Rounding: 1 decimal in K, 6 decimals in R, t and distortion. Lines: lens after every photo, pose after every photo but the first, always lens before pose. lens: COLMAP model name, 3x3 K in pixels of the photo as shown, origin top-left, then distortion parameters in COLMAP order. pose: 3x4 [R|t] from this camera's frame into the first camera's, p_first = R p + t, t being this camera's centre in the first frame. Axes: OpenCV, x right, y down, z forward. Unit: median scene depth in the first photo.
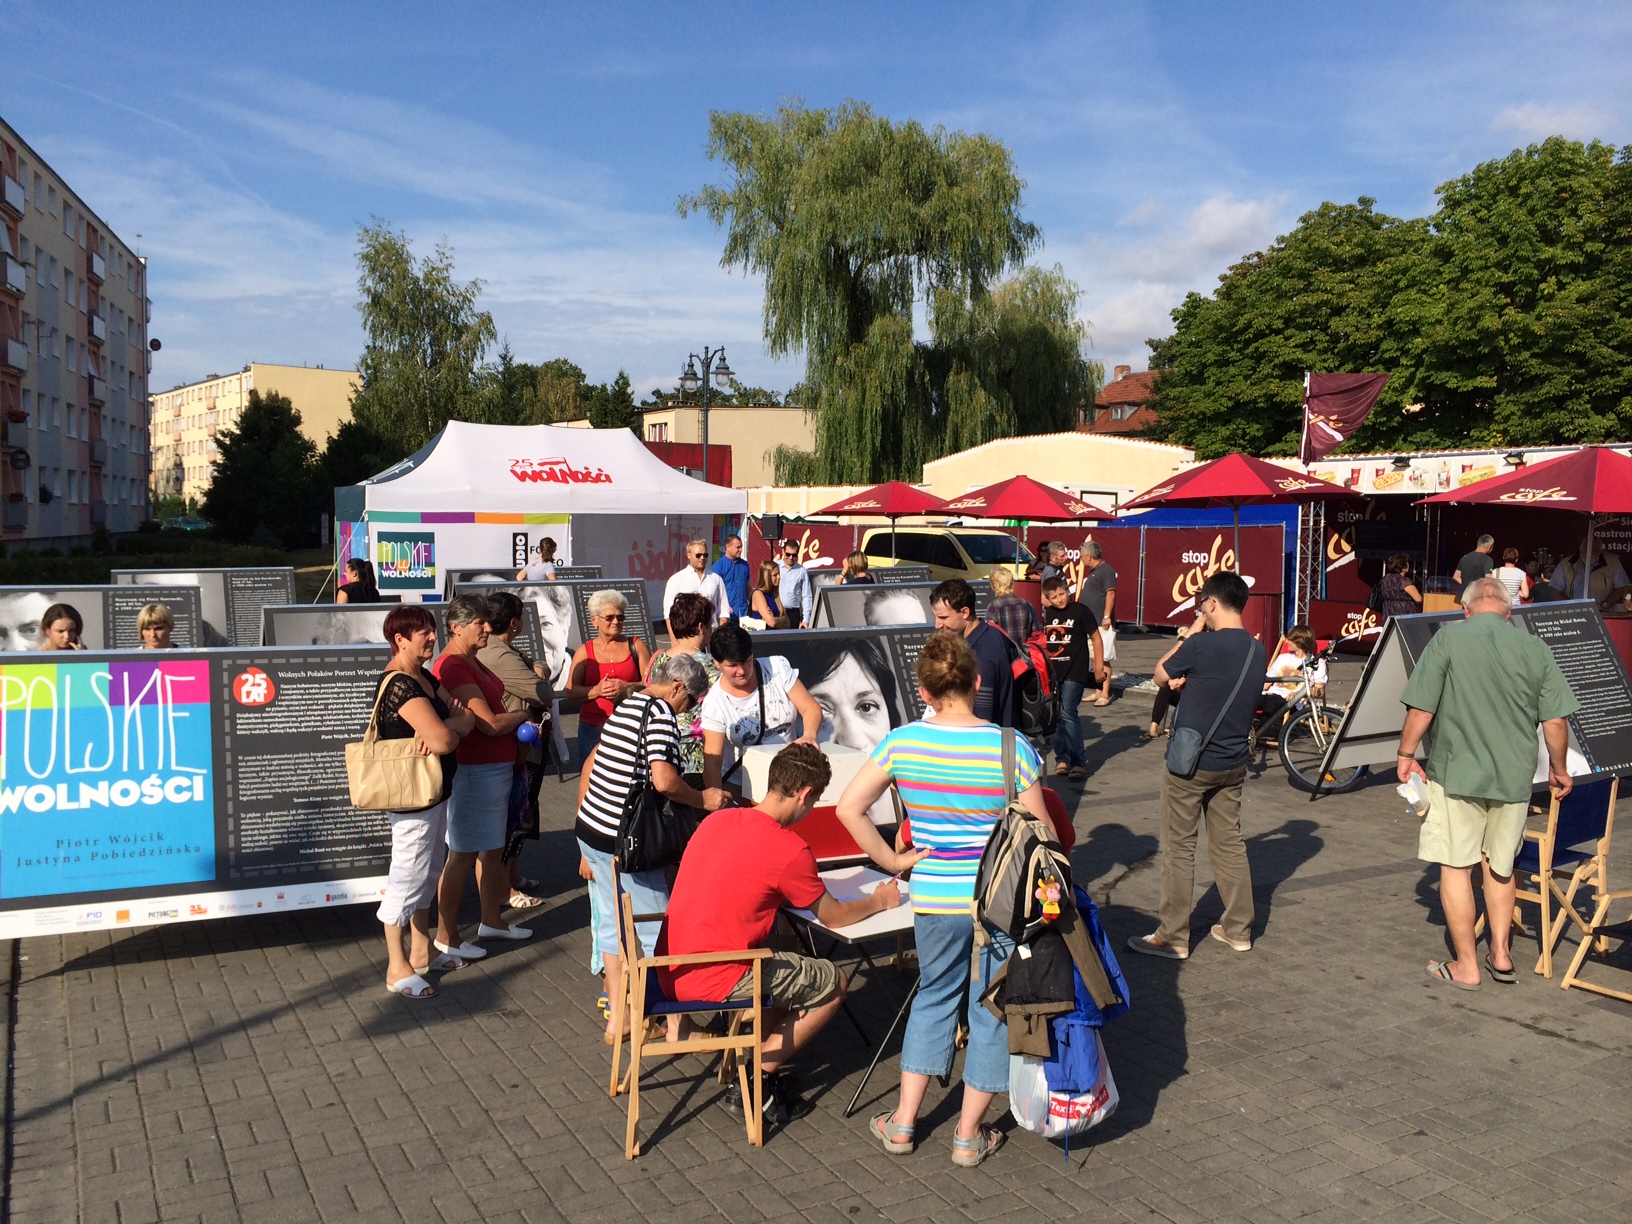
lens RADIAL K [[1404.0, 0, 816.0], [0, 1404.0, 612.0], [0, 0, 1]] dist [0.002360, -0.108521]
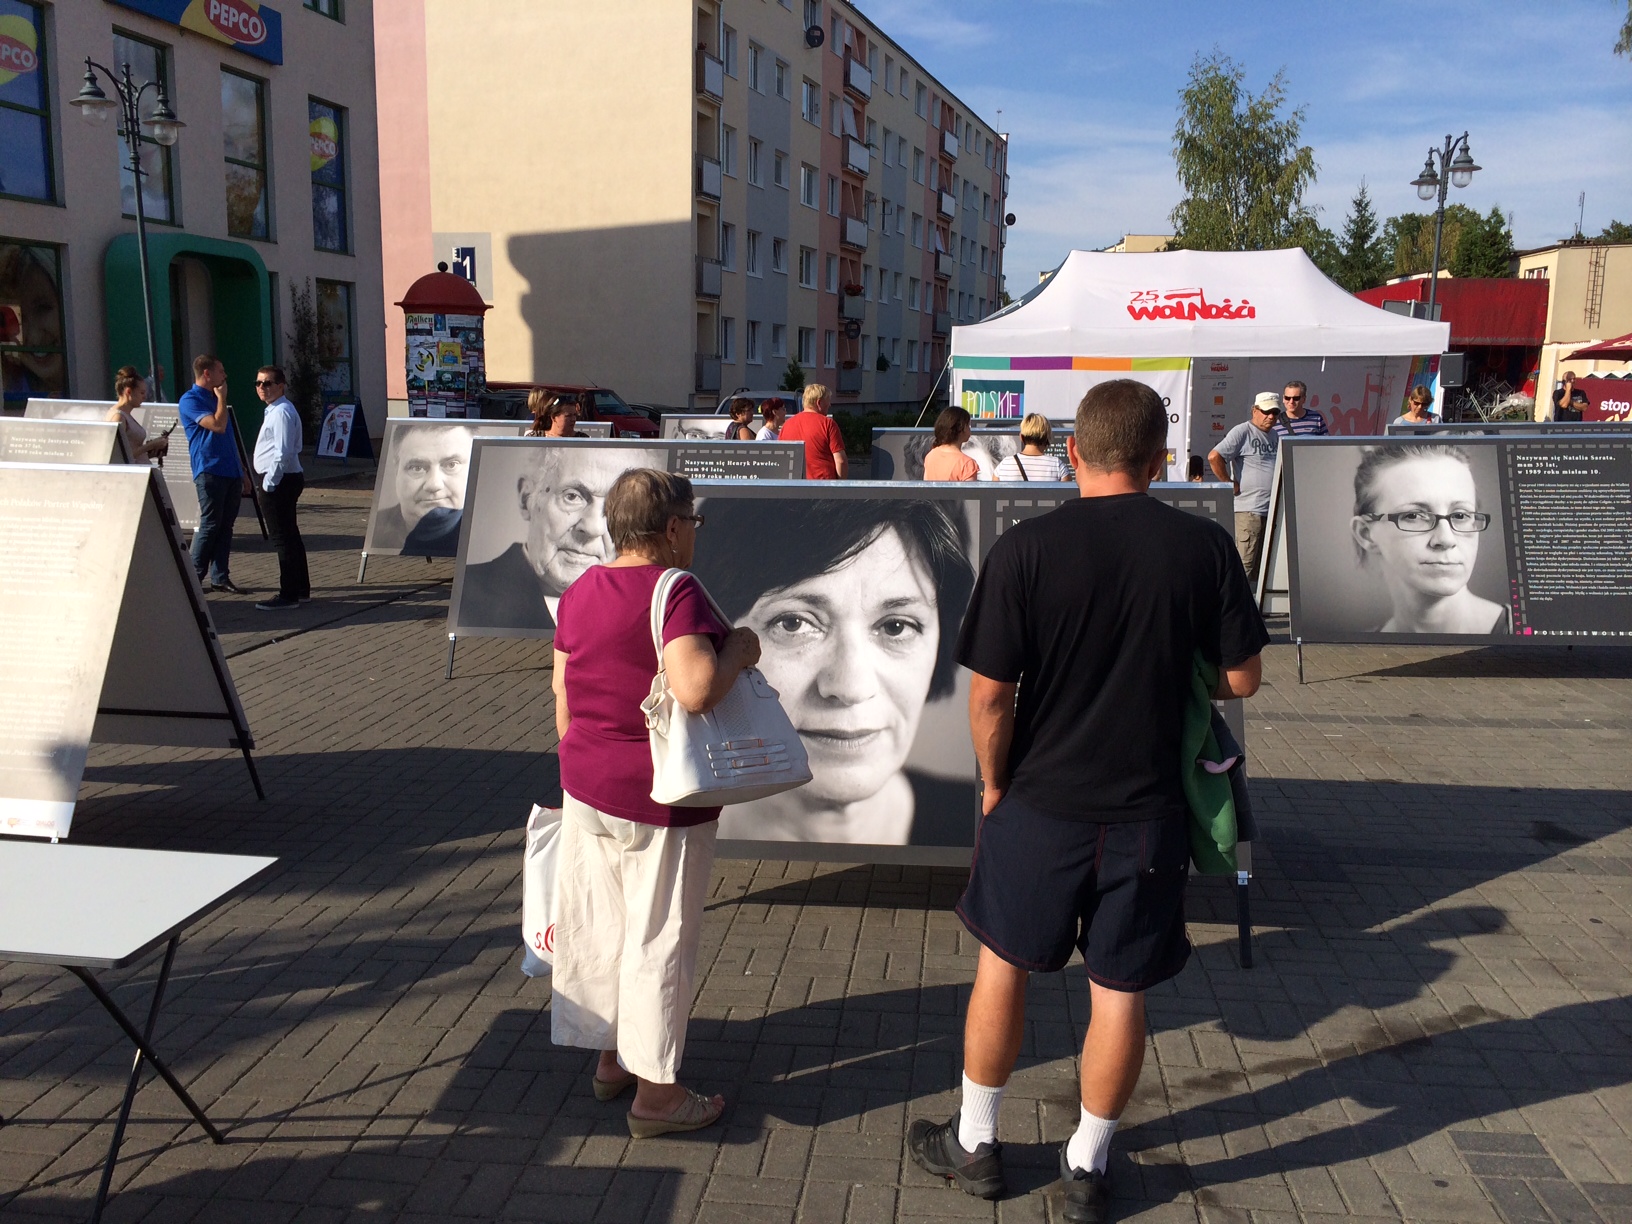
lens RADIAL K [[1343.1, 0, 816.0], [0, 1343.1, 612.0], [0, 0, 1]] dist [0.064166, -0.085432]
pose [[0.793805, 0.097051, -0.600378, 0.068626], [-0.041646, 0.993542, 0.105542, 0.001591], [0.606744, -0.058776, 0.792721, 0.117856]]
